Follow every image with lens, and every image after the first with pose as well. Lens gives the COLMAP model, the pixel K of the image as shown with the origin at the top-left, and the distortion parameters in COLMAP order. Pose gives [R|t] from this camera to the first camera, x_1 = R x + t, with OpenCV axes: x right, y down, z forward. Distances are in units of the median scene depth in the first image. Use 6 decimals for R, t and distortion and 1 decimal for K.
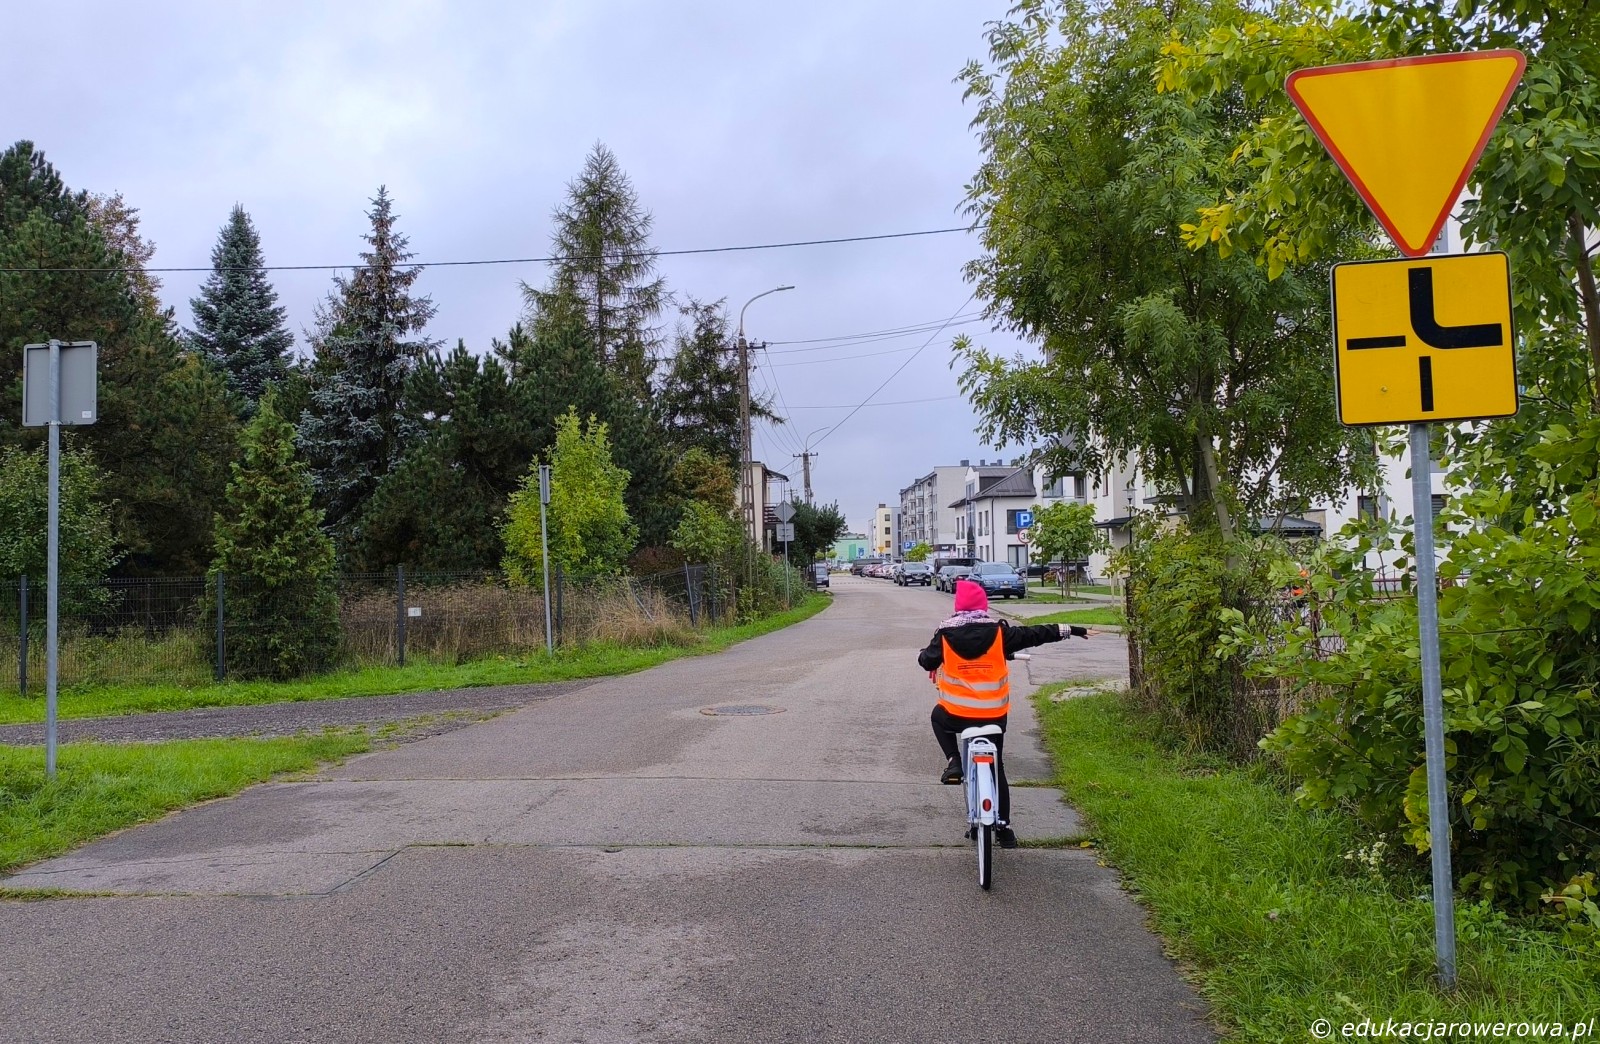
lens RADIAL K [[1170.5, 0, 732.2], [0, 1170.5, 524.1], [0, 0, 1]] dist [-0.024692, 0.002113]
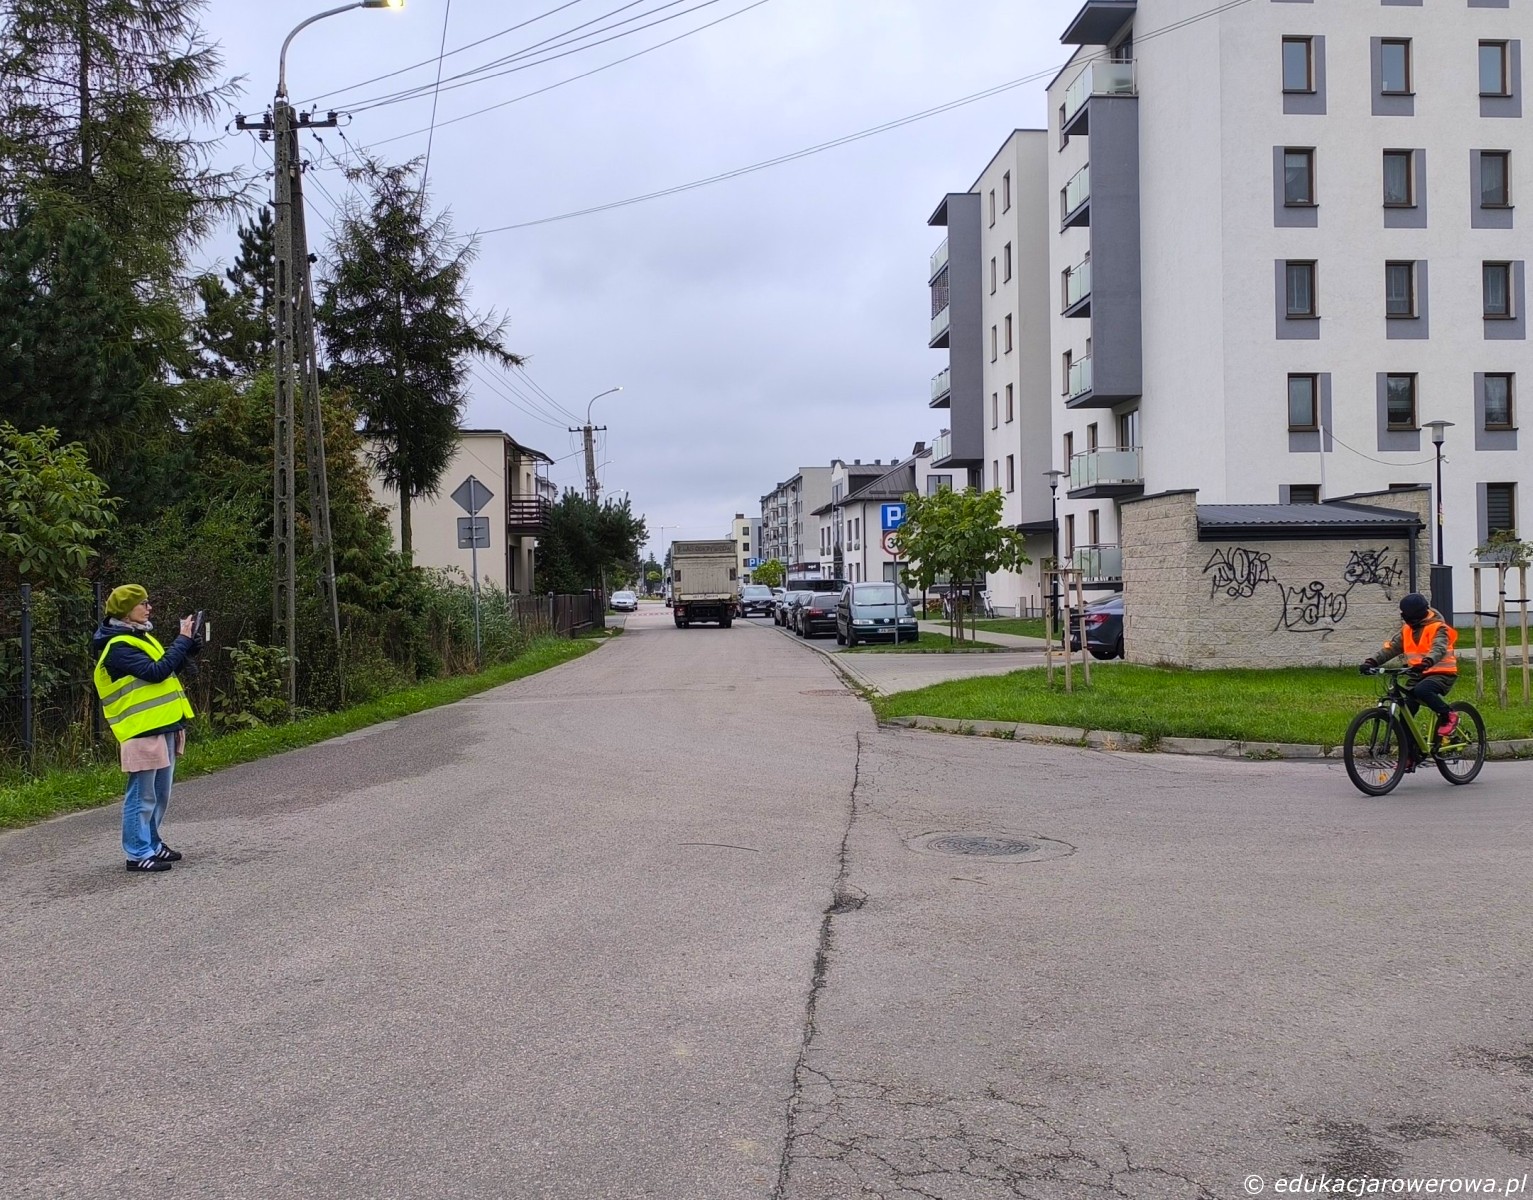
lens RADIAL K [[1433.5, 0, 773.0], [0, 1433.5, 601.6], [0, 0, 1]] dist [-0.017718, 0.000000]
pose [[0.988560, -0.004238, 0.150767, 0.049673], [-0.002393, 0.999039, 0.043773, 0.005694], [-0.150808, -0.043633, 0.987600, 0.175979]]
